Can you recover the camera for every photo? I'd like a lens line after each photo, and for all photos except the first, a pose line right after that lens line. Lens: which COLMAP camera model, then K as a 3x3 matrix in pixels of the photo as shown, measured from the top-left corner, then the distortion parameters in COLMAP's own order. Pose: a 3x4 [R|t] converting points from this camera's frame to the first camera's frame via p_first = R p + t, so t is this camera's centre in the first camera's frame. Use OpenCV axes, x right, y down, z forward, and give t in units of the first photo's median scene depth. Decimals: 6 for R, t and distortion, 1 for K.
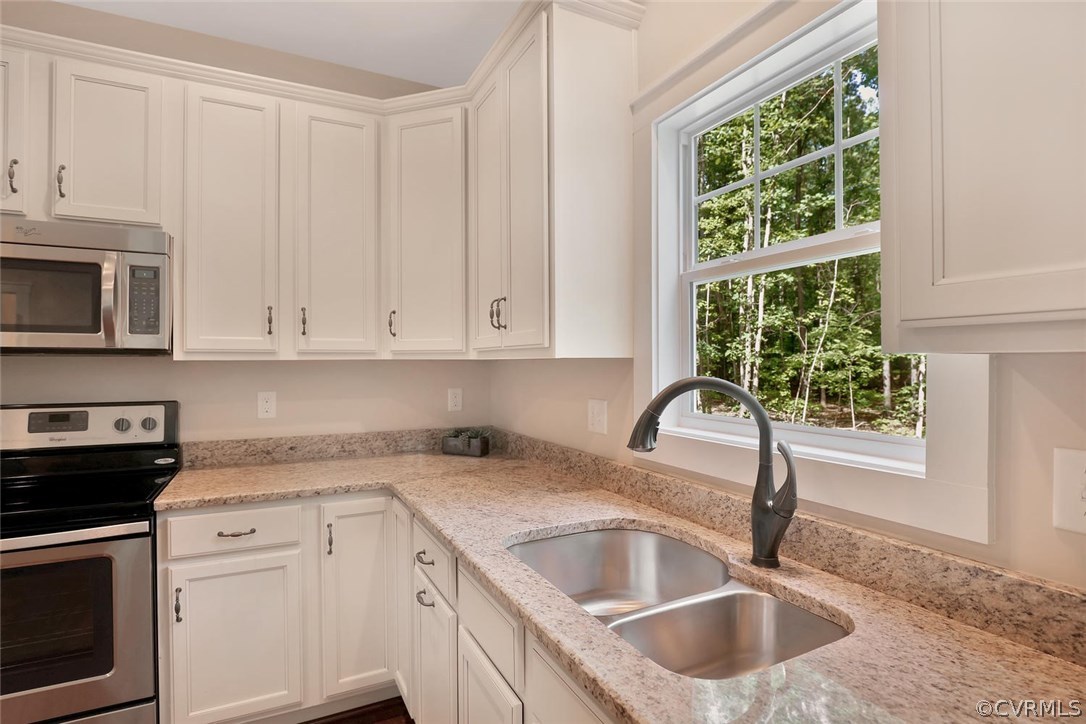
lens RADIAL K [[545.9, 0, 549.4], [0, 545.9, 362.7], [0, 0, 1]] dist [-0.026453, 0.001562]
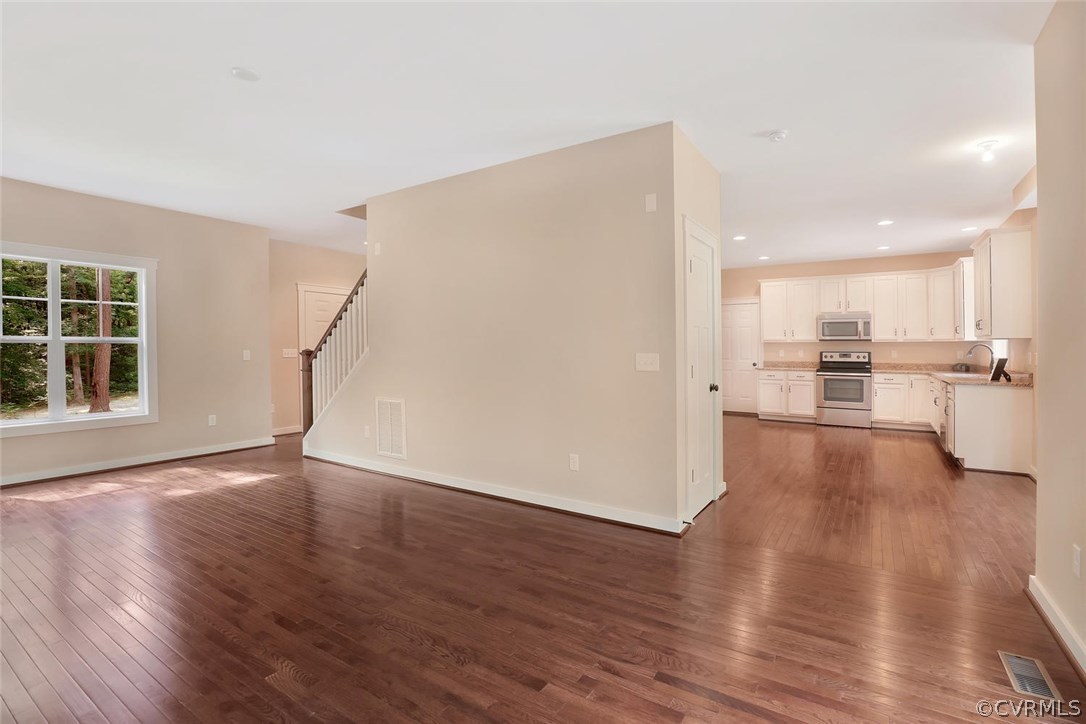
lens RADIAL K [[510.8, 0, 543.1], [0, 510.8, 346.6], [0, 0, 1]] dist [-0.032936, -0.000103]
pose [[0.491692, 0.001862, -0.870767, 1.553196], [-0.001488, 0.999998, 0.001298, 0.032817], [0.870768, 0.000657, 0.491694, -3.348849]]
